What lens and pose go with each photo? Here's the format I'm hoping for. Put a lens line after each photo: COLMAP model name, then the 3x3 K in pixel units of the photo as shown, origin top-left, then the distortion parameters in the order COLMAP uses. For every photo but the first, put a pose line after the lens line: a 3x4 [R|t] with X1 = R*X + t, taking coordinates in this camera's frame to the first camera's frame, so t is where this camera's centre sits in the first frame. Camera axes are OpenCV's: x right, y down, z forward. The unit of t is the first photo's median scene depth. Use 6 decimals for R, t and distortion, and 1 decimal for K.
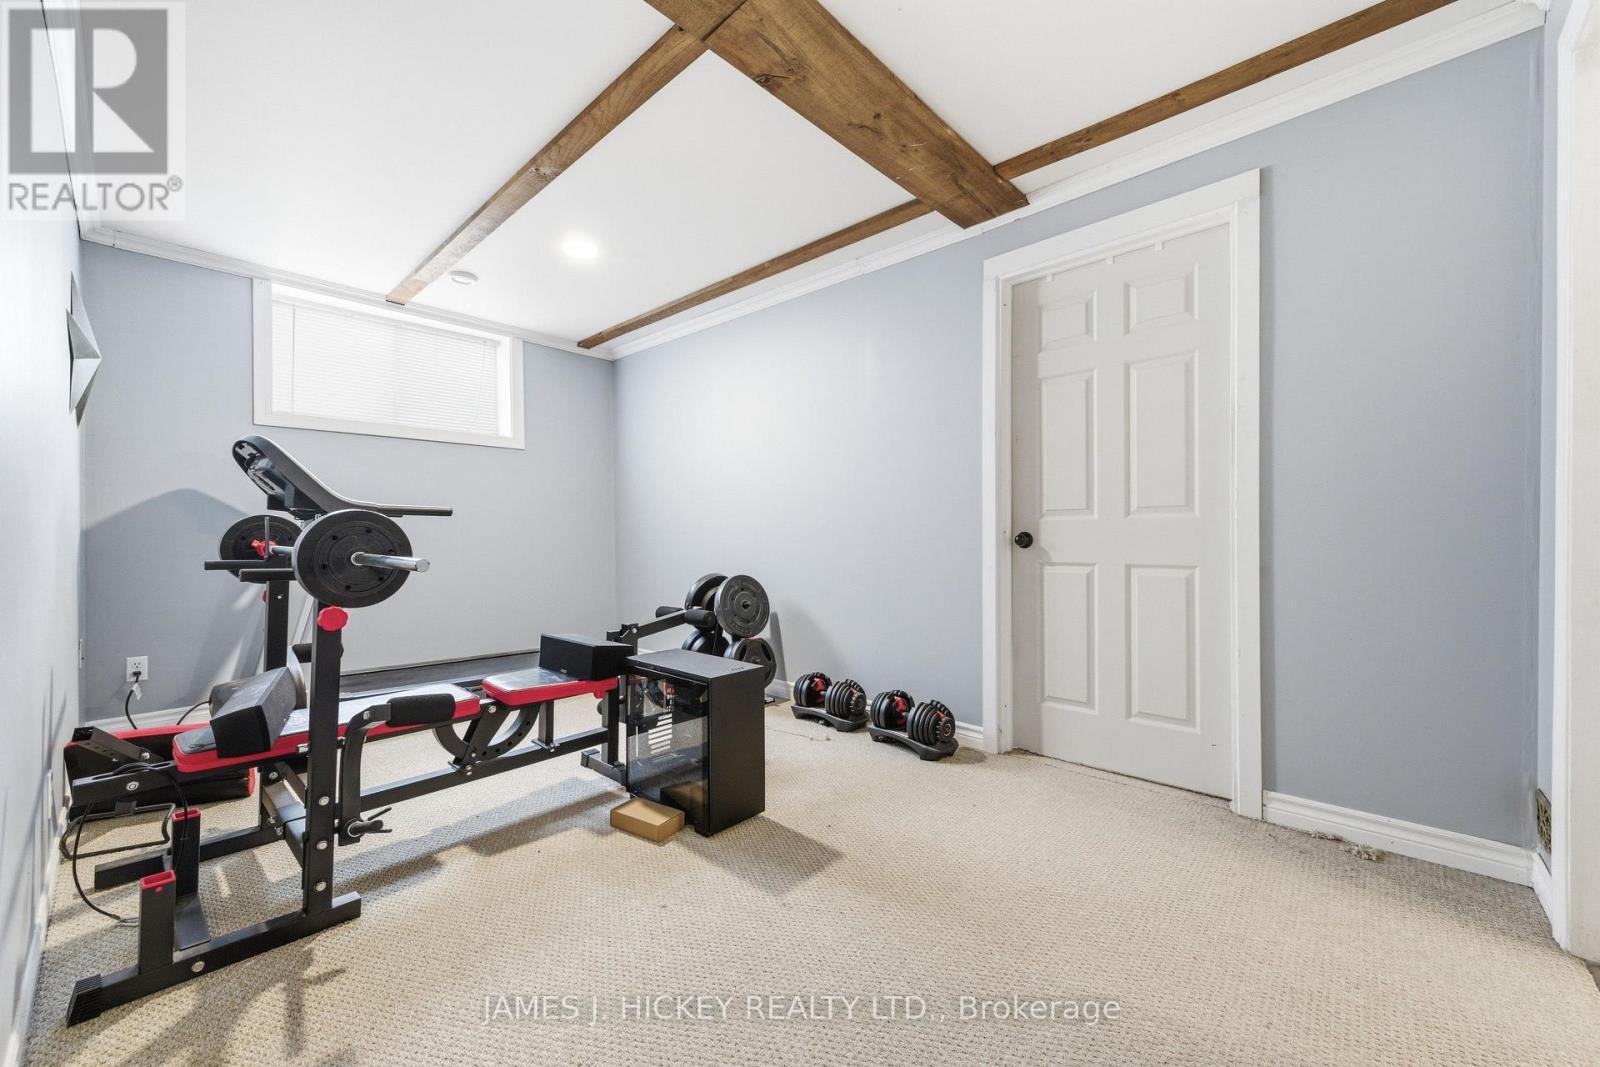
lens RADIAL K [[630.9, 0, 798.9], [0, 630.9, 533.6], [0, 0, 1]] dist [0.009166, -0.004598]
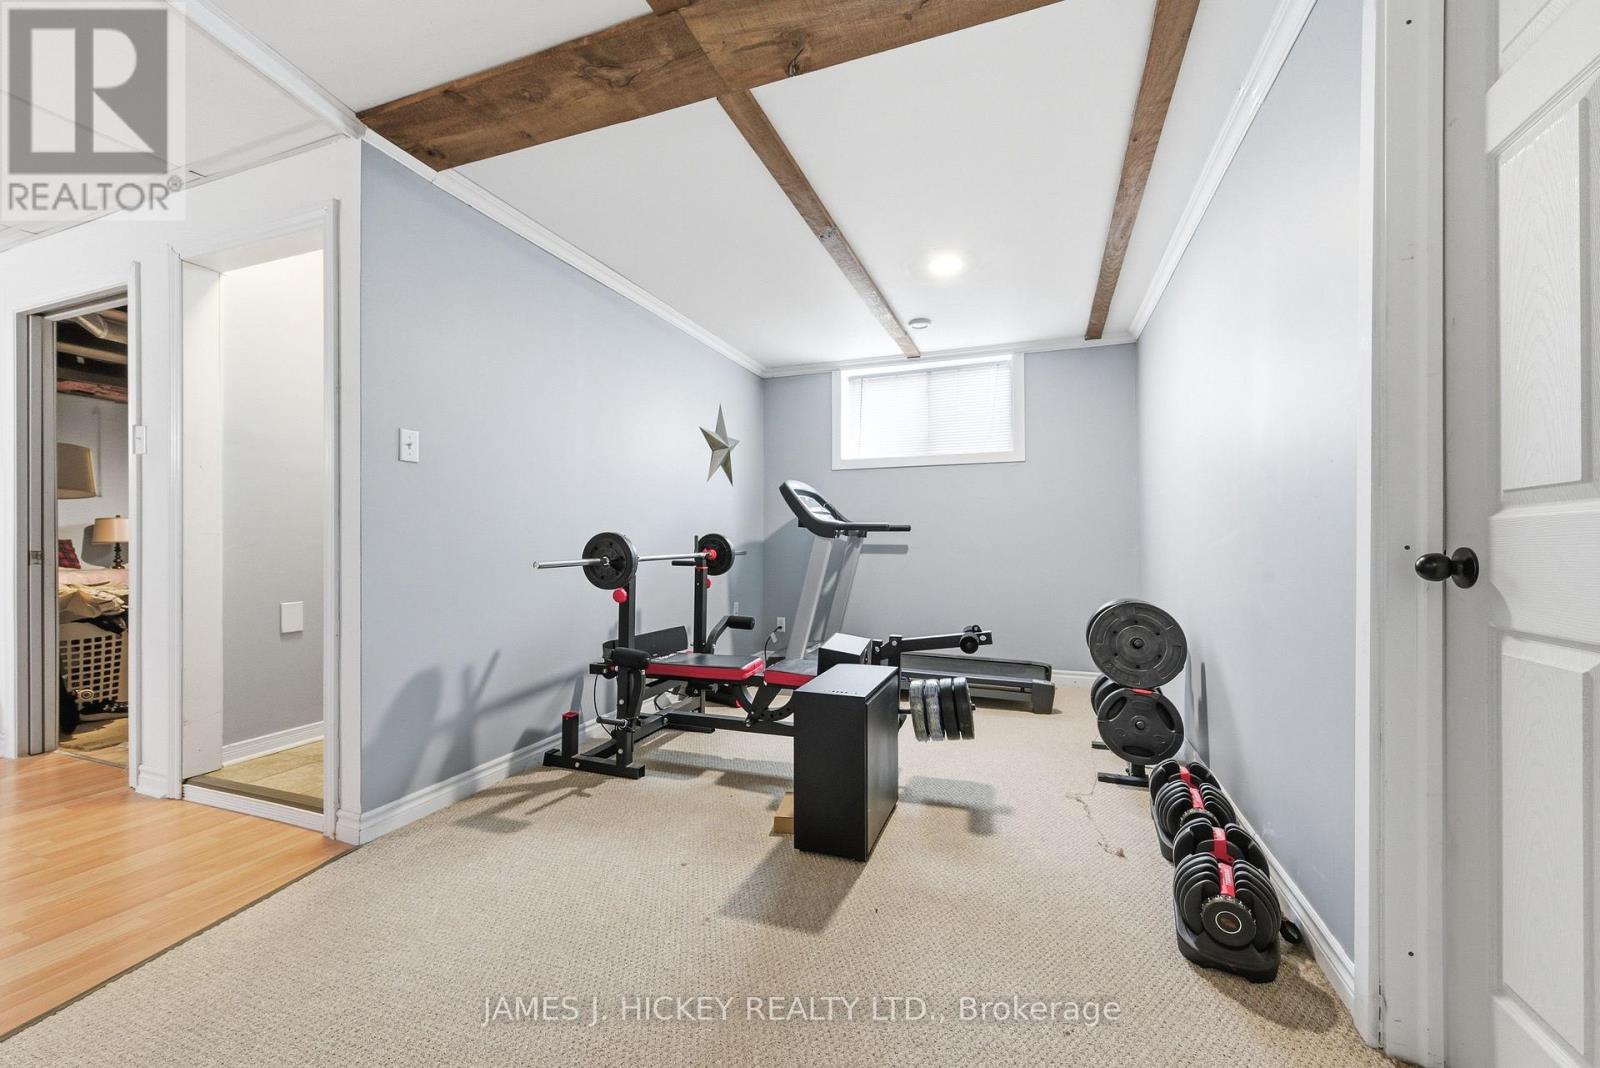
lens RADIAL K [[633.8, 0, 800.3], [0, 633.8, 540.2], [0, 0, 1]] dist [0.000811, -0.000337]
pose [[0.369551, -0.002464, -0.929207, 0.593733], [-0.000607, 0.999996, -0.002893, -0.006376], [0.929210, 0.001634, 0.369548, 0.472061]]
